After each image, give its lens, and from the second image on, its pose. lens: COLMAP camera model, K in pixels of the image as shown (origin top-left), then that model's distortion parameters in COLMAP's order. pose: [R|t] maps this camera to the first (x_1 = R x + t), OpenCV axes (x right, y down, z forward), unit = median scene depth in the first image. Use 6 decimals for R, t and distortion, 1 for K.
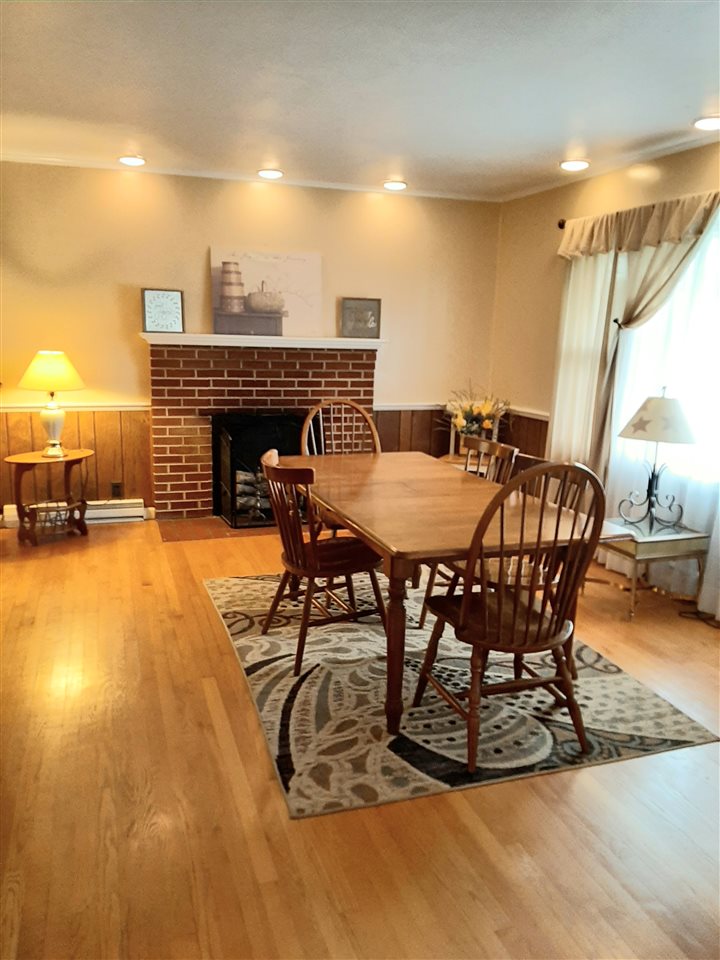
lens RADIAL K [[755.5, 0, 359.2], [0, 755.5, 487.0], [0, 0, 1]] dist [0.069595, -0.101271]
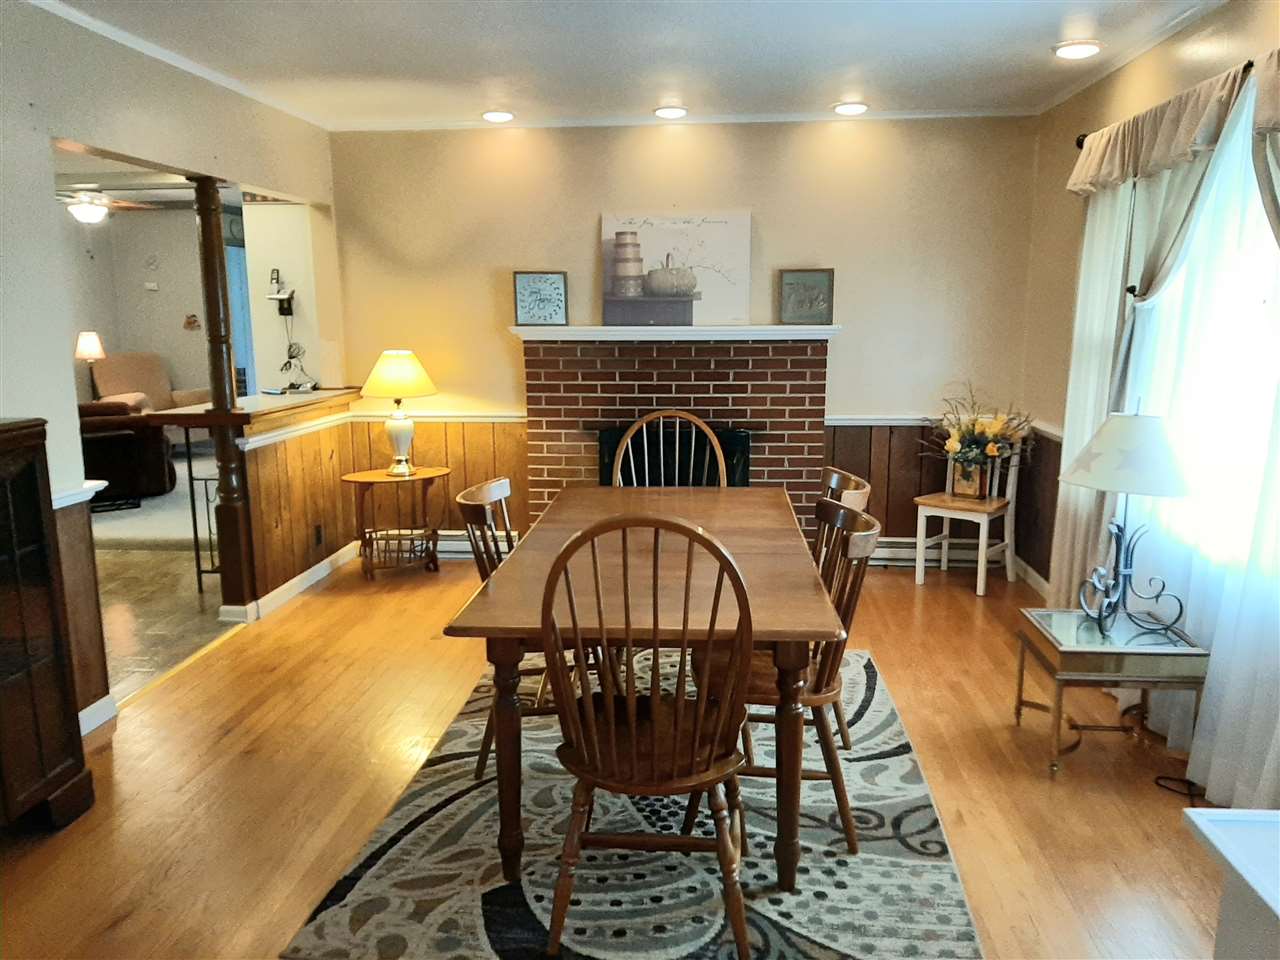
lens RADIAL K [[1007.3, 0, 641.8], [0, 1007.3, 485.9], [0, 0, 1]] dist [0.069595, -0.101271]
pose [[0.912771, 0.041079, -0.406400, 0.276475], [-0.055058, 0.998224, -0.022759, -0.016208], [0.404743, 0.043150, 0.913412, 0.080850]]
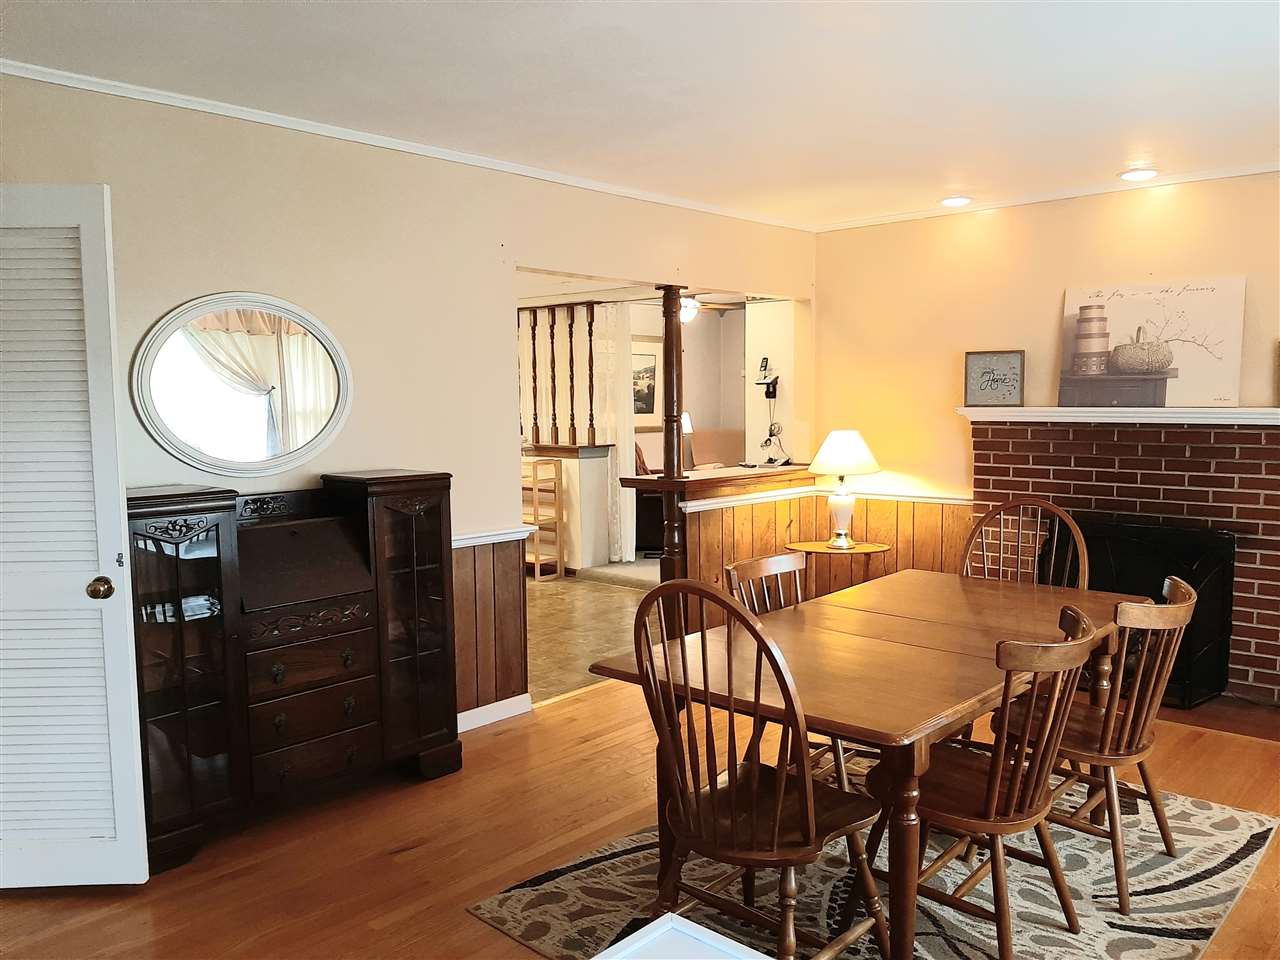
lens RADIAL K [[1007.3, 0, 641.1], [0, 1007.3, 484.4], [0, 0, 1]] dist [0.069595, -0.101271]
pose [[0.473707, 0.047877, -0.879380, 0.478294], [-0.156653, 0.987178, -0.030641, -0.038018], [0.866638, 0.152273, 0.475133, 0.215908]]
